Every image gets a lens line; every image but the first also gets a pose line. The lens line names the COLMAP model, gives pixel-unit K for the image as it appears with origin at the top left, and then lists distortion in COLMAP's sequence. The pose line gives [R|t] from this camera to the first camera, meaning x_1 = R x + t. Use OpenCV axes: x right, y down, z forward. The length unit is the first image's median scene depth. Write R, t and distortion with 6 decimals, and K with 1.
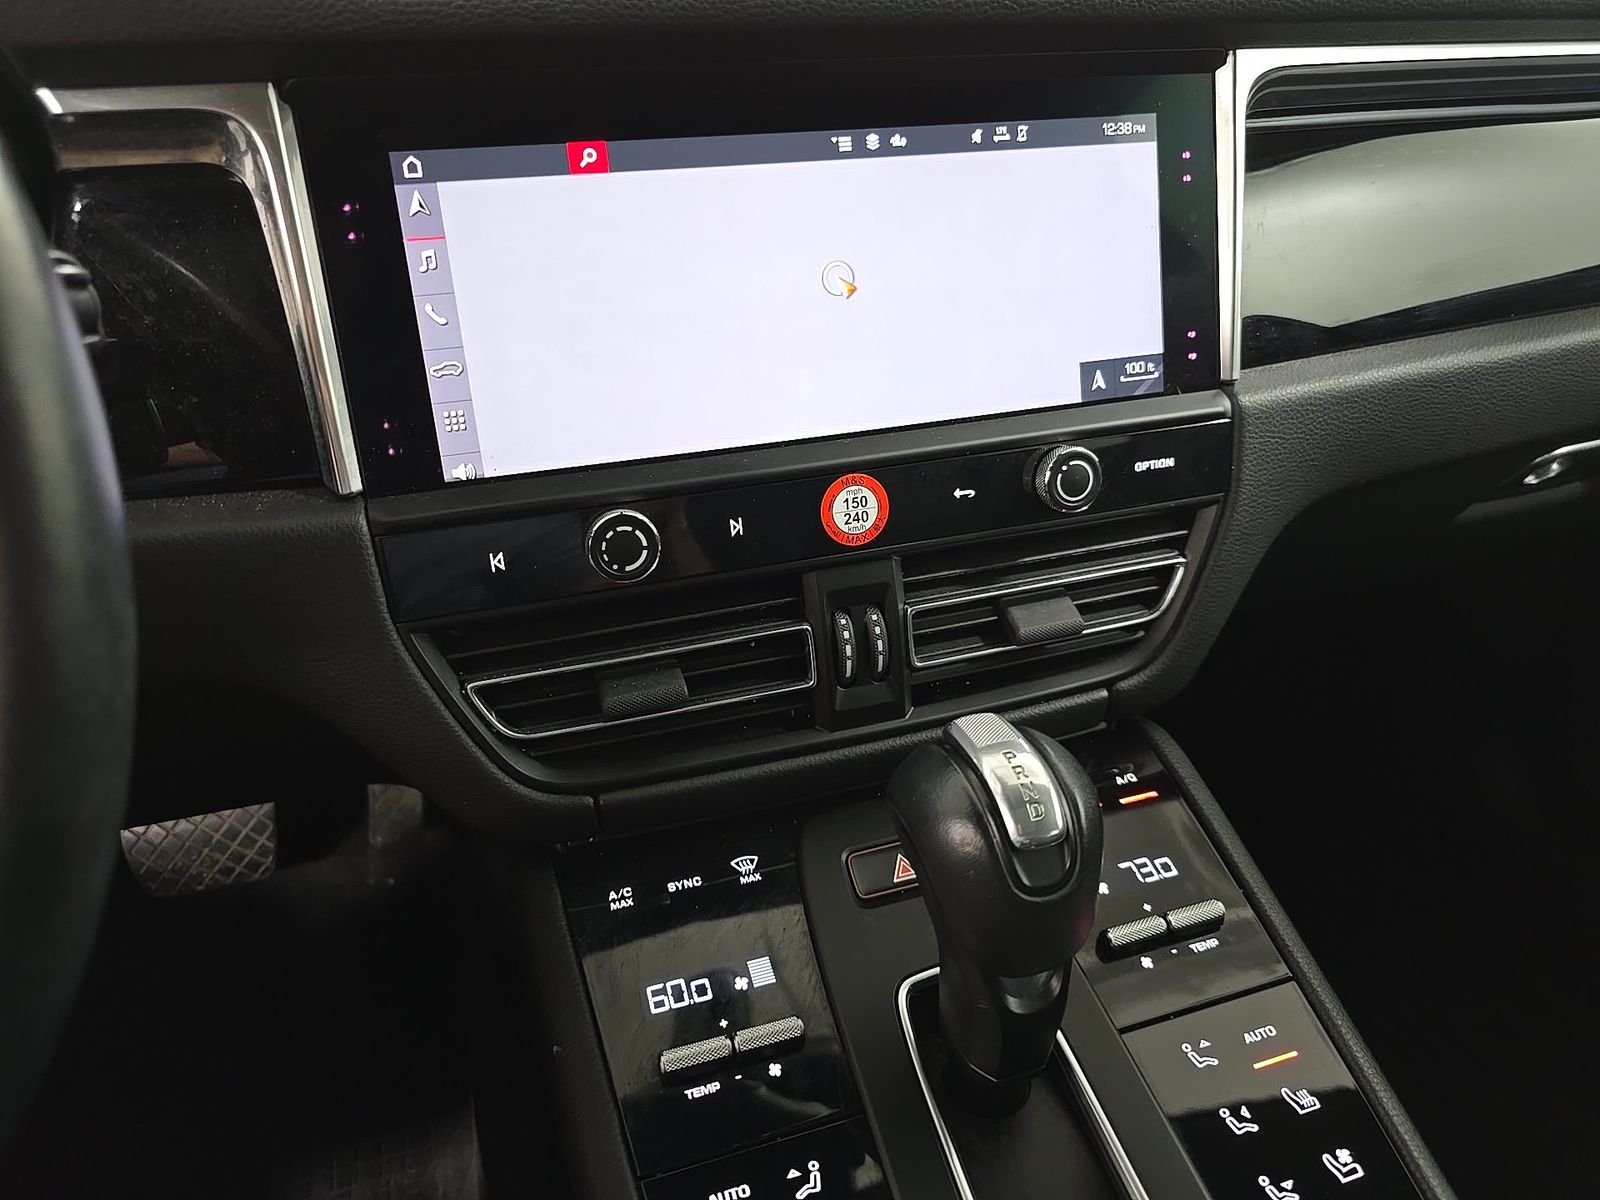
lens RADIAL K [[1093.0, 0, 793.5], [0, 1093.0, 580.7], [0, 0, 1]] dist [0.006661, -0.004629]
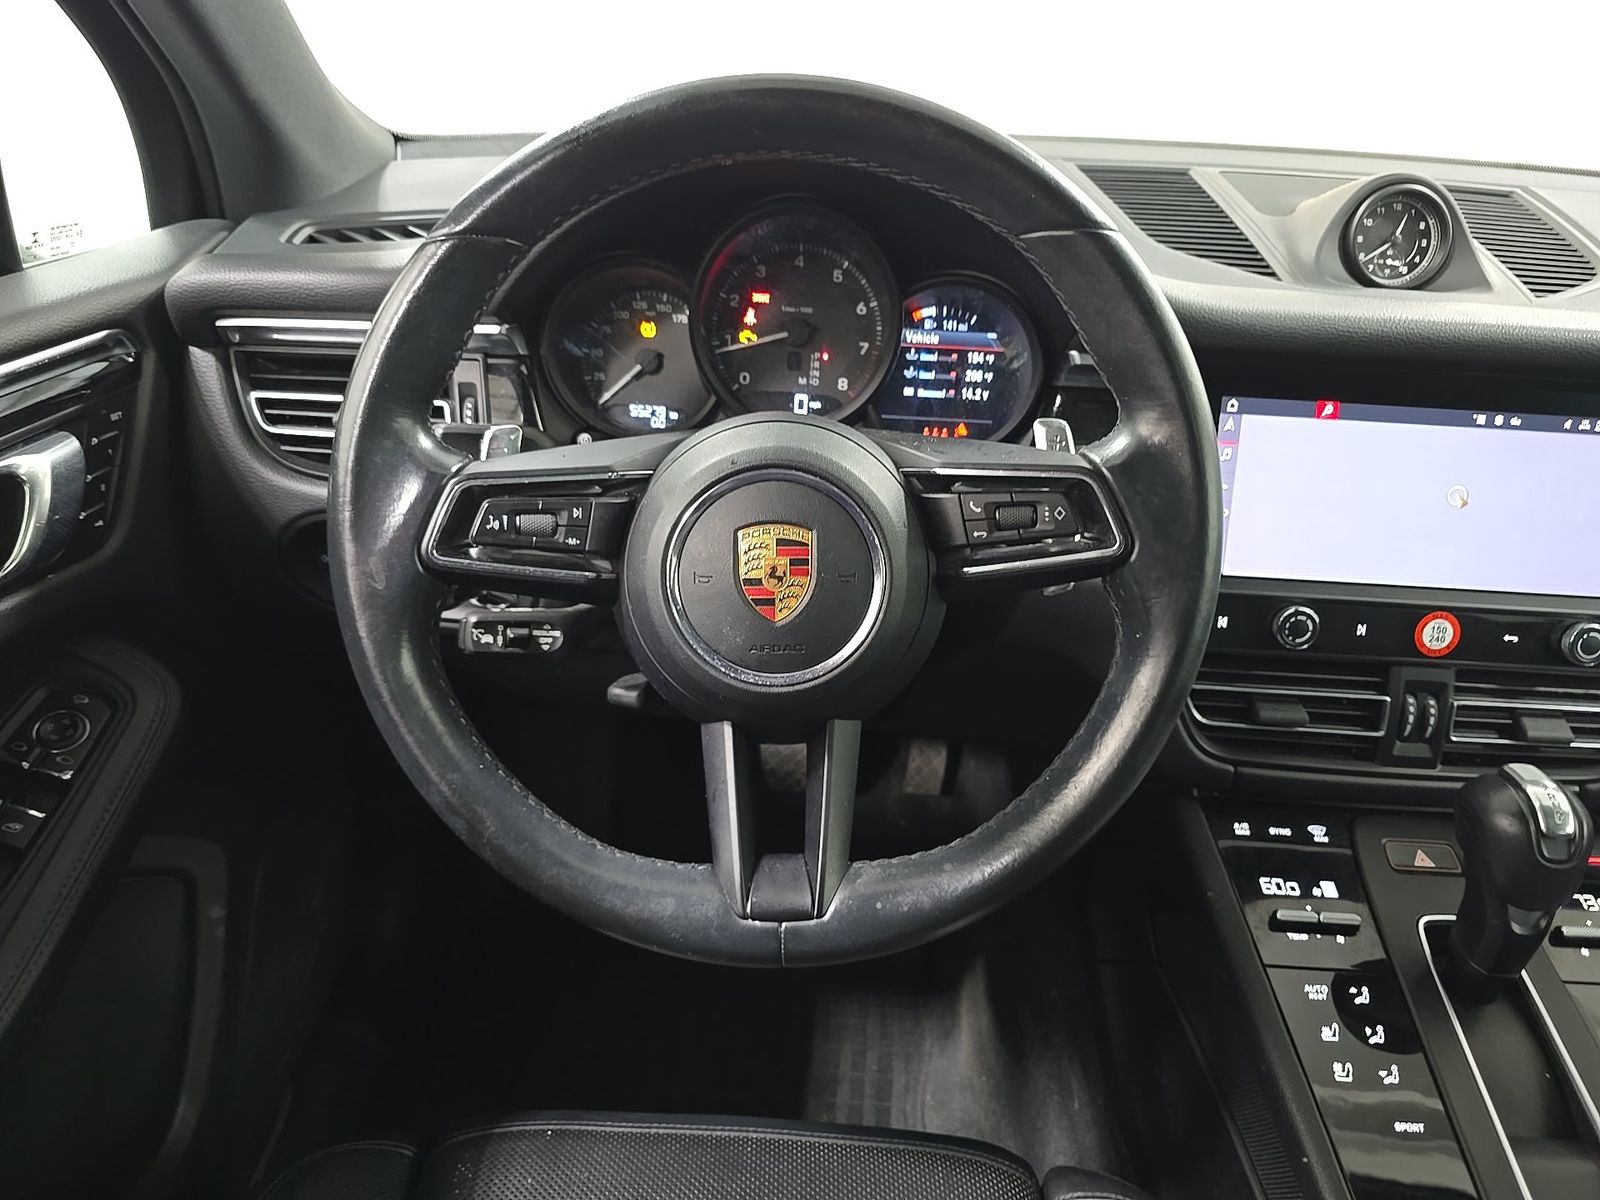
lens RADIAL K [[1048.3, 0, 800.0], [0, 1048.3, 600.0], [0, 0, 1]] dist [-0.019081, -0.002342]
pose [[0.933942, 0.201019, -0.295540, -0.390273], [-0.213304, 0.976939, -0.009576, 0.104156], [0.286800, 0.071983, 0.955282, -0.773385]]
